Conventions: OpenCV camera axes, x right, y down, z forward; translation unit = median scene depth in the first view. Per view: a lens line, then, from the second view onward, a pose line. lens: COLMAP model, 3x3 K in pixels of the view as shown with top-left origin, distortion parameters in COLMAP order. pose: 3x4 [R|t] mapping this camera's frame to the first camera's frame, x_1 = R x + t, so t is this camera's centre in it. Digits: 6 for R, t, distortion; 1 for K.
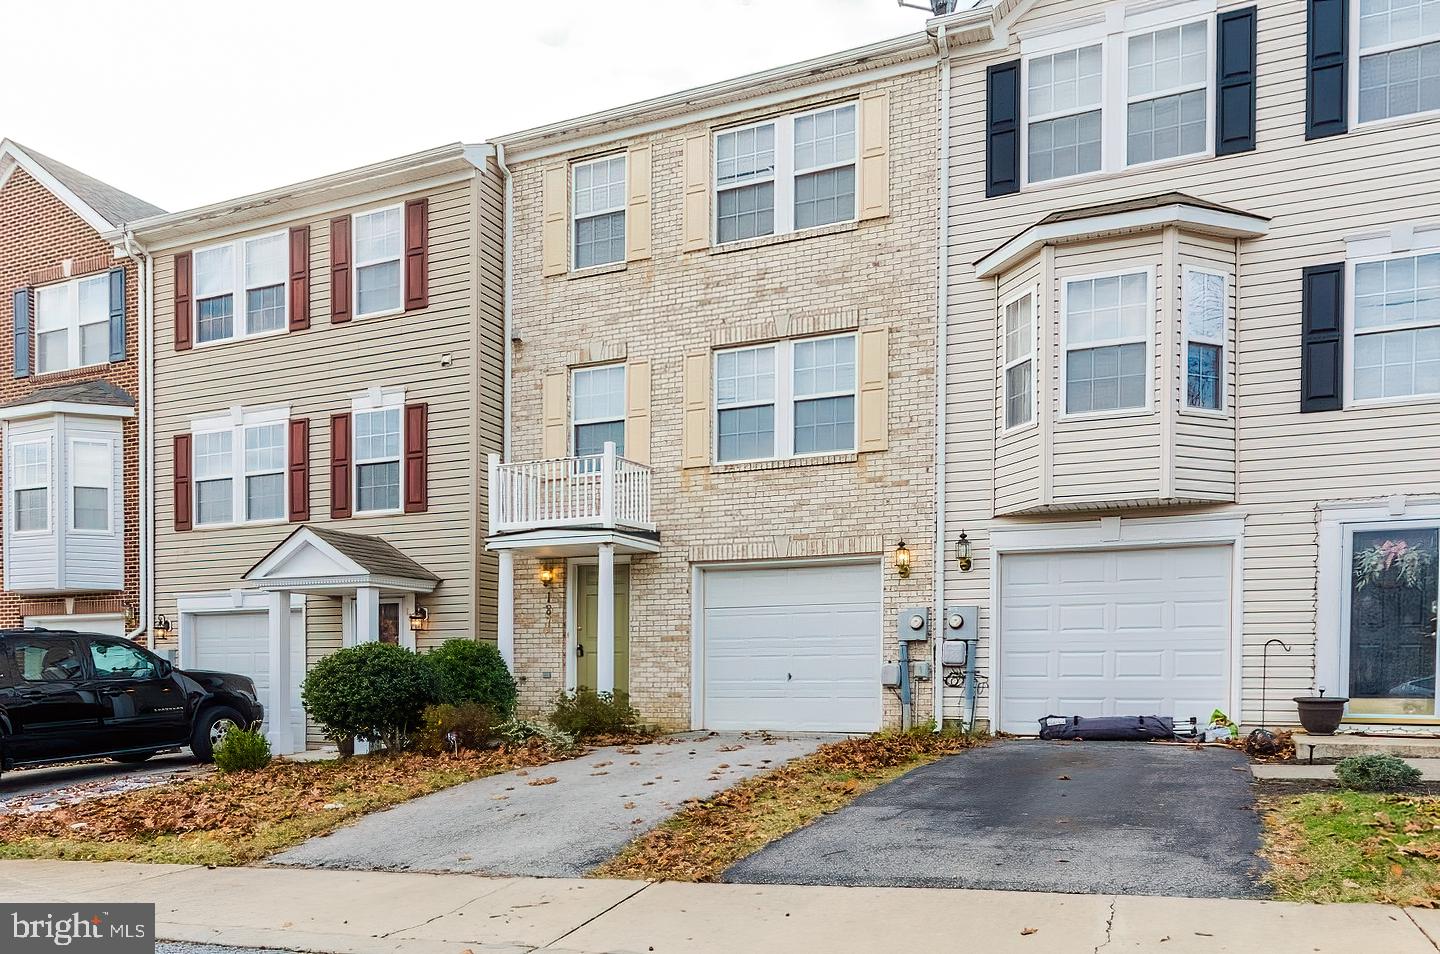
lens RADIAL K [[985.2, 0, 721.7], [0, 985.2, 518.1], [0, 0, 1]] dist [-0.011382, 0.006757]
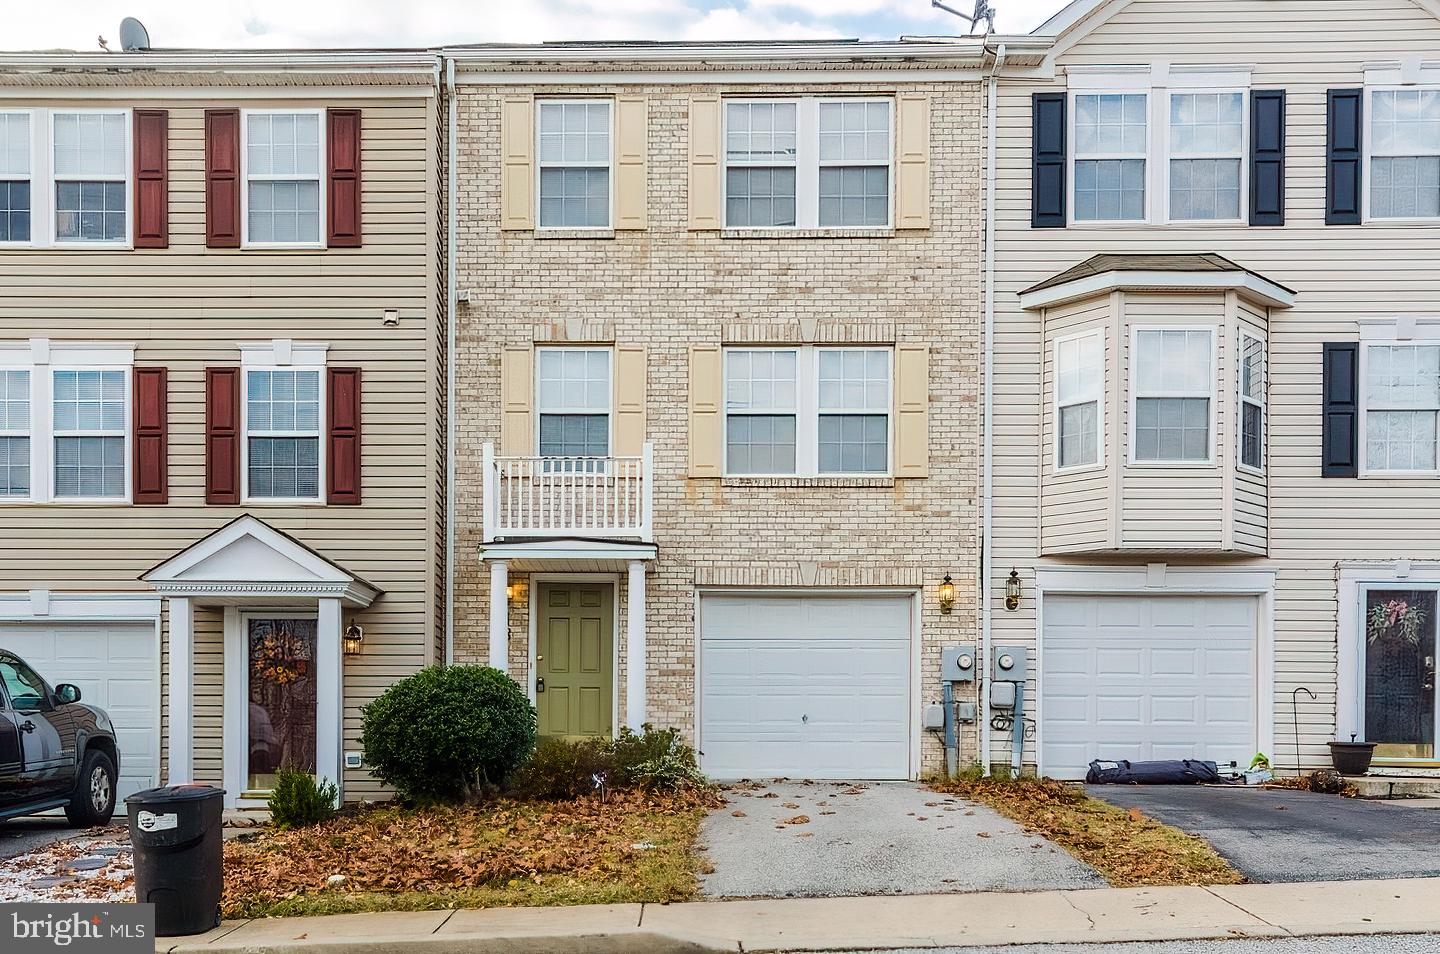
lens RADIAL K [[1261.9, 0, 719.5], [0, 1261.9, 490.2], [0, 0, 1]] dist [0.016382, 0.003475]
pose [[0.936373, 0.075328, 0.342829, -0.423770], [-0.064070, 0.996972, -0.044063, 0.008908], [-0.345110, 0.019294, 0.938364, -0.063091]]
